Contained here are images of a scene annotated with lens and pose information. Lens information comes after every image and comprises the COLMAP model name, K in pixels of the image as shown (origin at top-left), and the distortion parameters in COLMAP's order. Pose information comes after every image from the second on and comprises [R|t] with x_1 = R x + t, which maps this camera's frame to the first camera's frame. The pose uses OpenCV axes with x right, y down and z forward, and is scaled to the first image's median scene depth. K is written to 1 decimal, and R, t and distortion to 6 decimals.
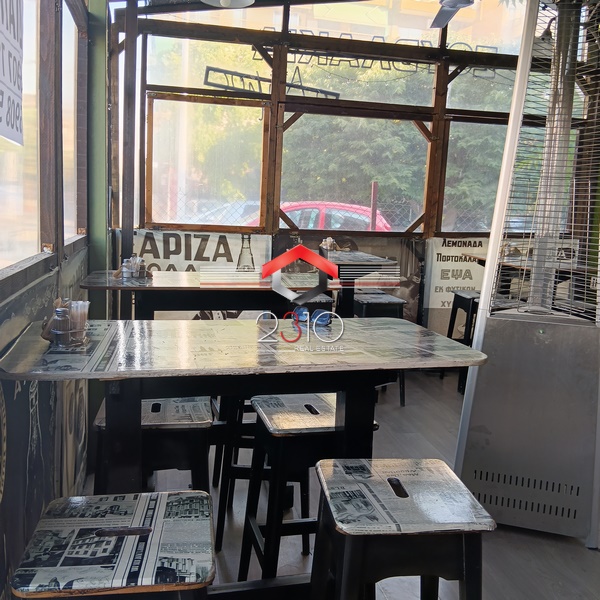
lens RADIAL K [[627.0, 0, 301.6], [0, 627.0, 301.2], [0, 0, 1]] dist [0.003195, 0.000000]
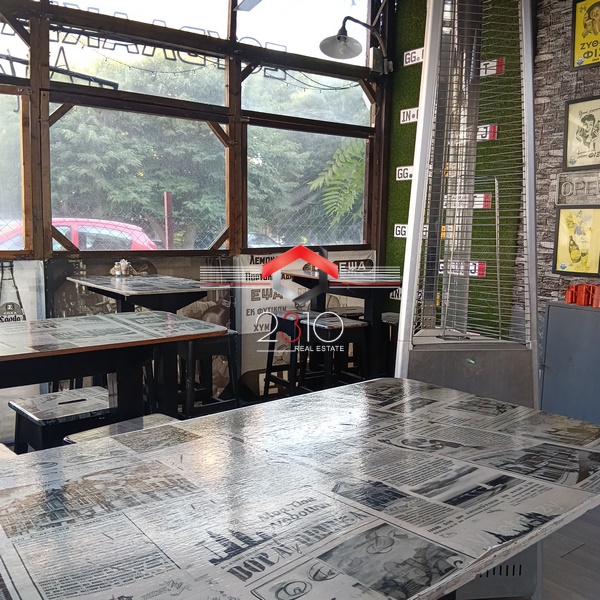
lens RADIAL K [[627.0, 0, 289.7], [0, 627.0, 311.2], [0, 0, 1]] dist [0.003195, 0.000000]
pose [[0.913746, -0.079551, 0.398421, -0.084338], [0.083820, 0.996458, 0.006723, -0.022019], [-0.397544, 0.027252, 0.917178, 0.164882]]
